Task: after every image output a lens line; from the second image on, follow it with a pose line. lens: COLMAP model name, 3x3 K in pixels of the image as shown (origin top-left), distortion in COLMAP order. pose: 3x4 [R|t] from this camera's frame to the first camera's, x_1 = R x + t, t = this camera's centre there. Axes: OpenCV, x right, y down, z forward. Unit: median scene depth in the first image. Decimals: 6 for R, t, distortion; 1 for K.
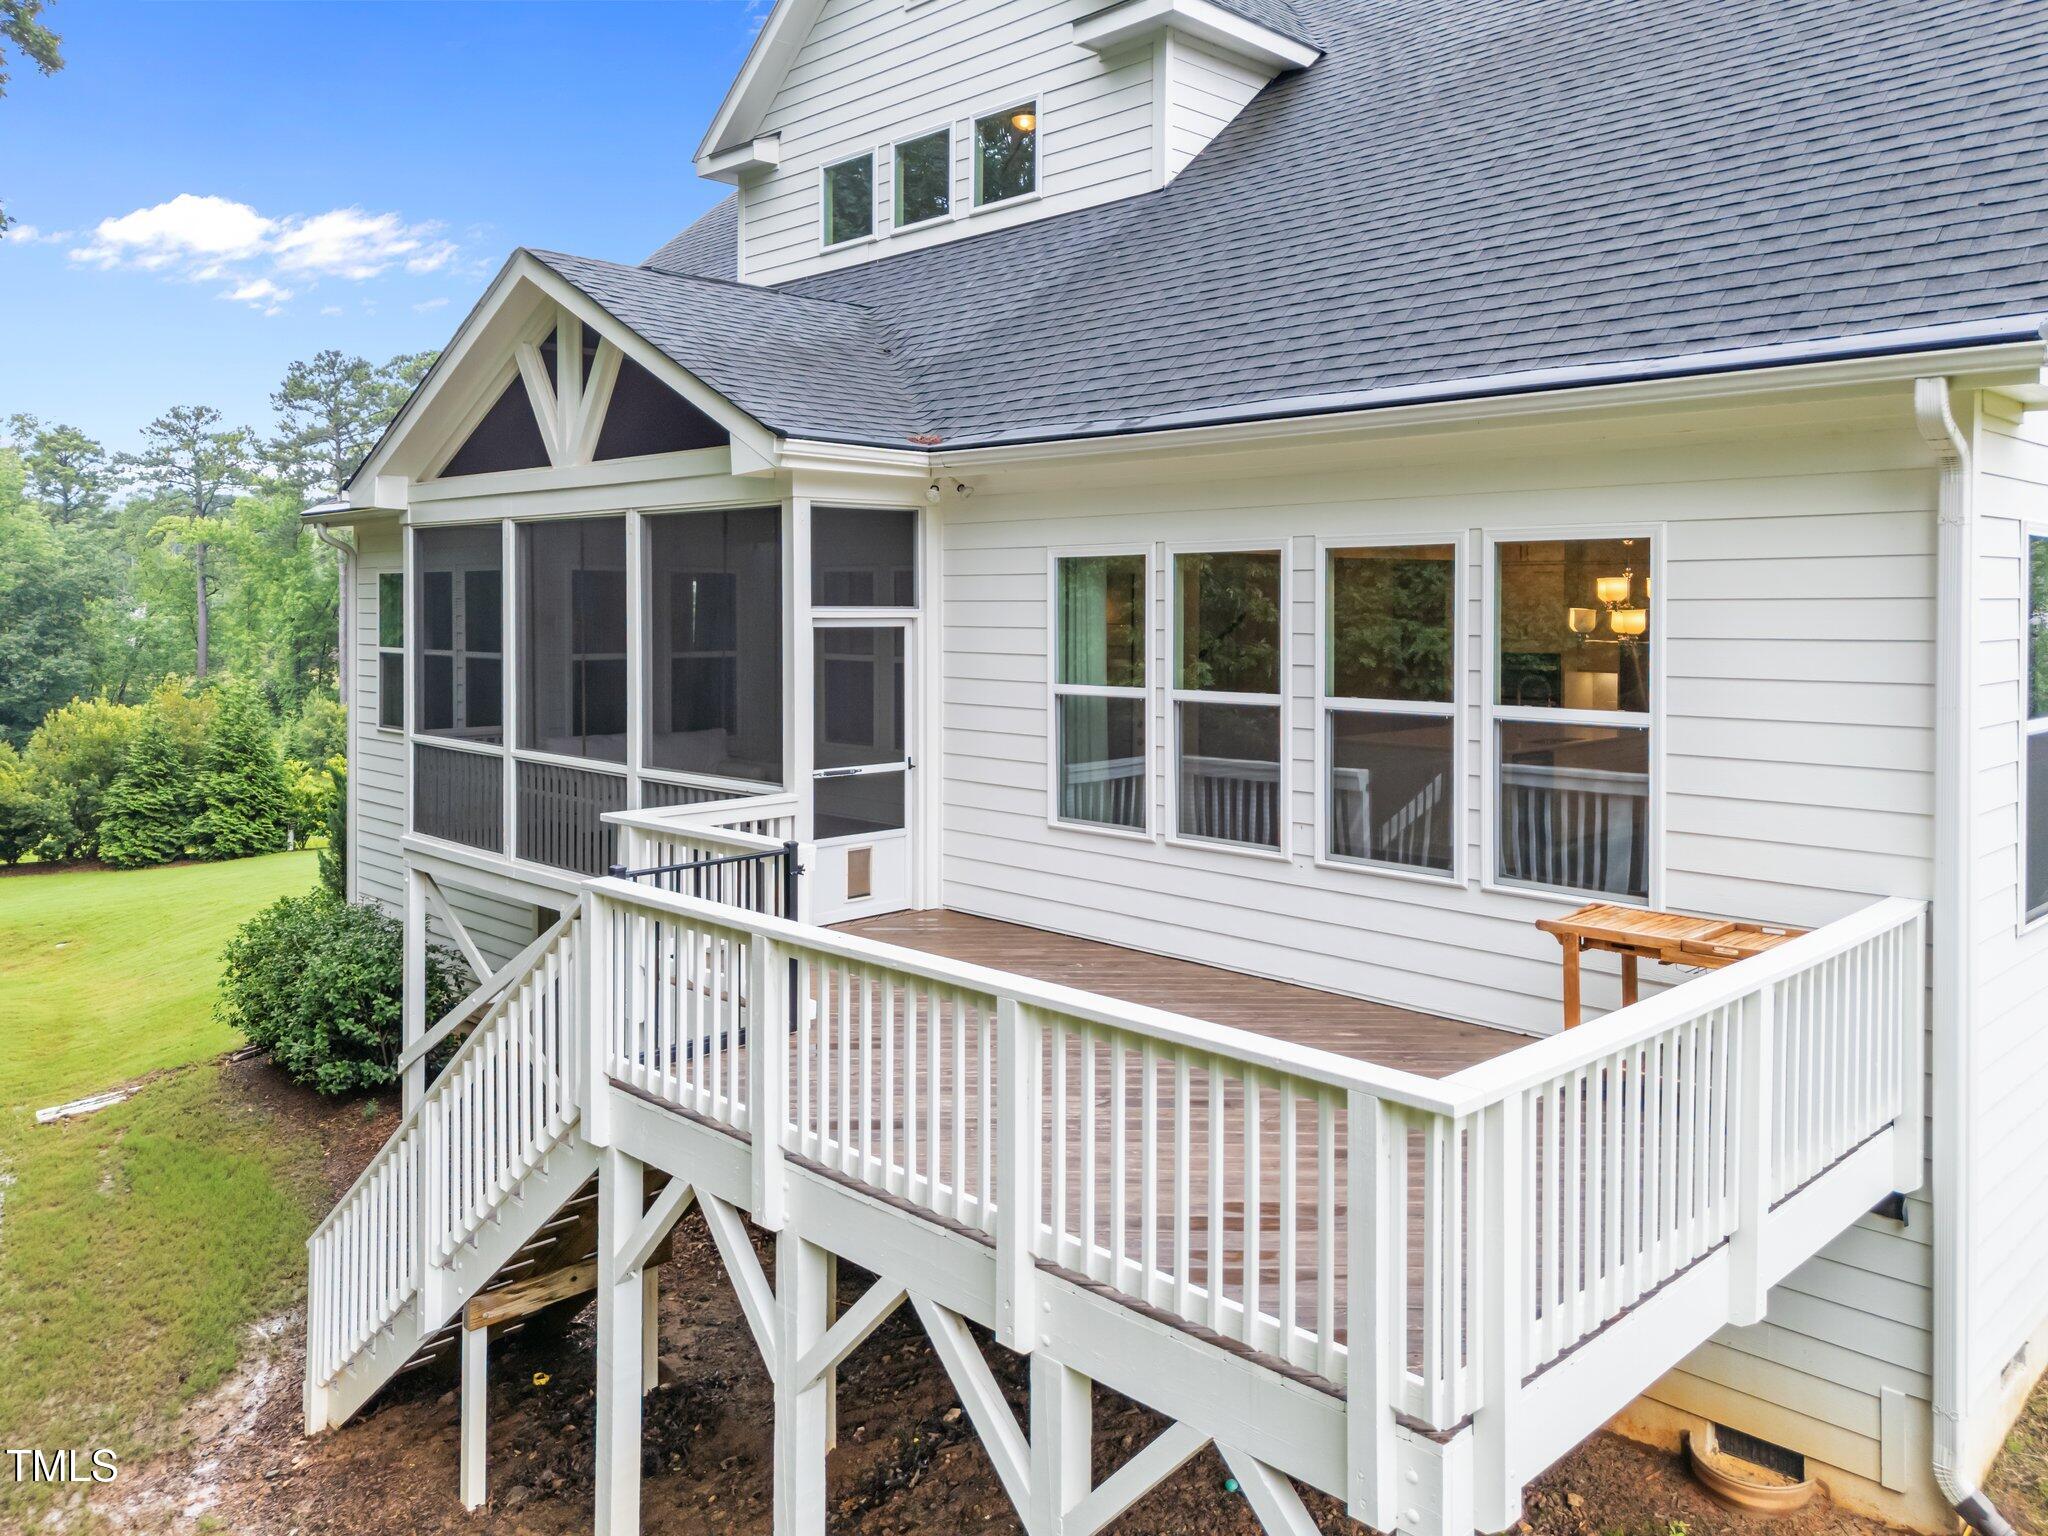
lens RADIAL K [[1561.2, 0, 1023.1], [0, 1561.2, 619.3], [0, 0, 1]] dist [0.036662, -0.010403]
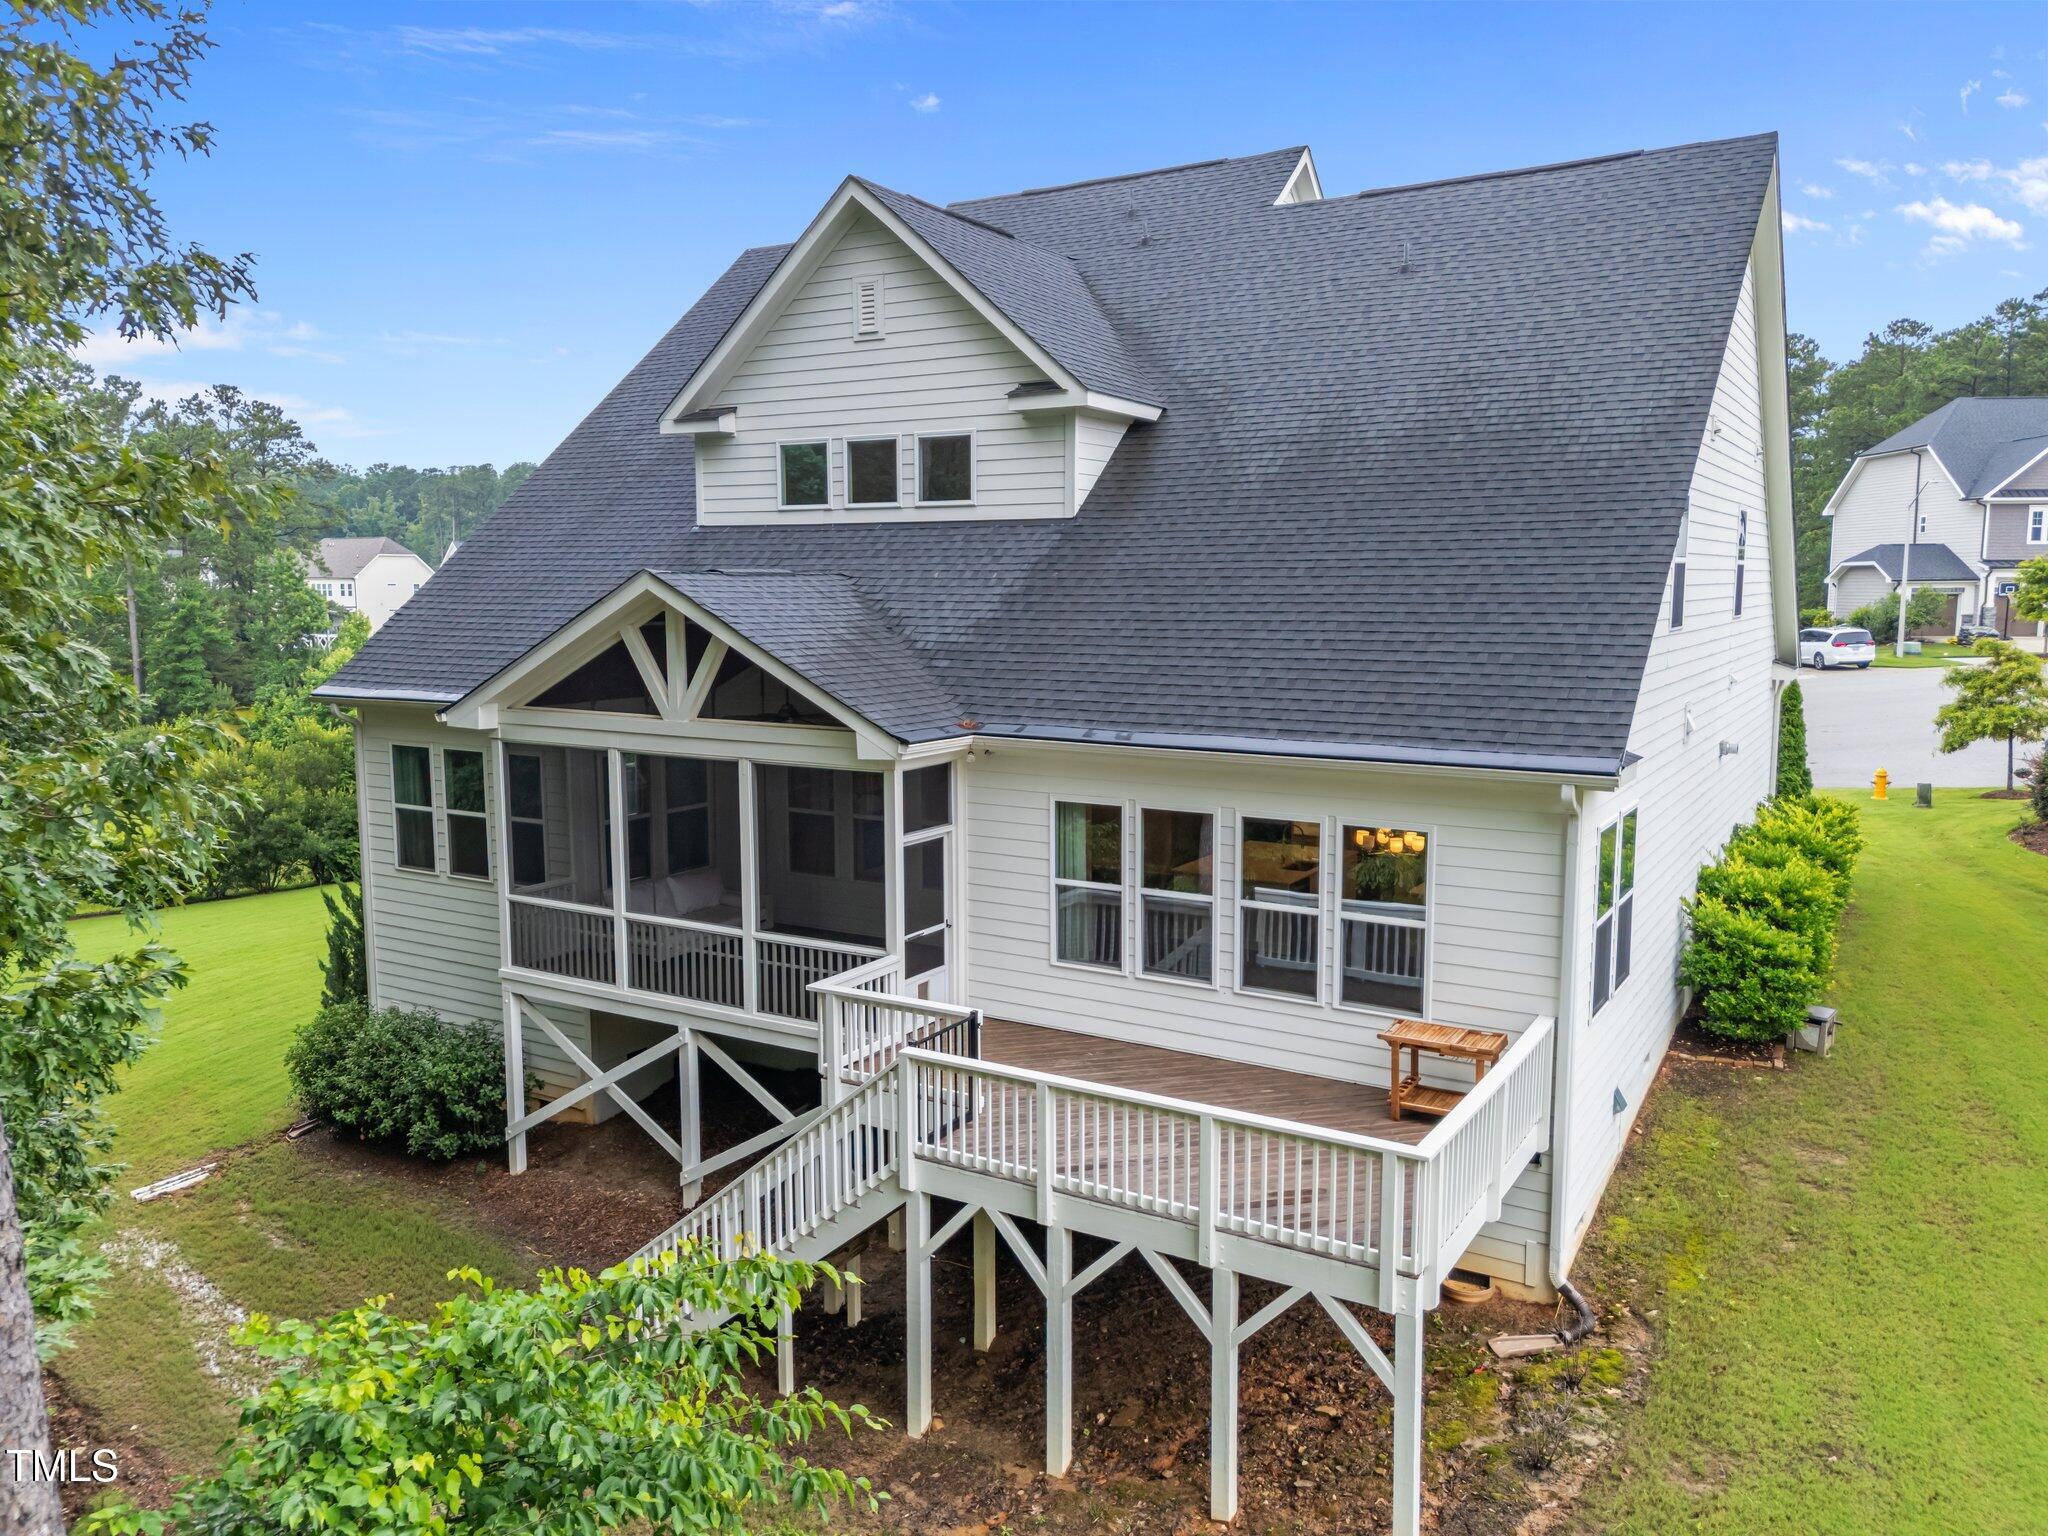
lens RADIAL K [[1505.3, 0, 1024.0], [0, 1505.3, 768.0], [0, 0, 1]] dist [0.123711, -0.150898]
pose [[0.968363, -0.033380, 0.247302, -0.422525], [0.004865, 0.993350, 0.115029, -0.271217], [-0.249498, -0.110187, 0.962086, -0.520909]]
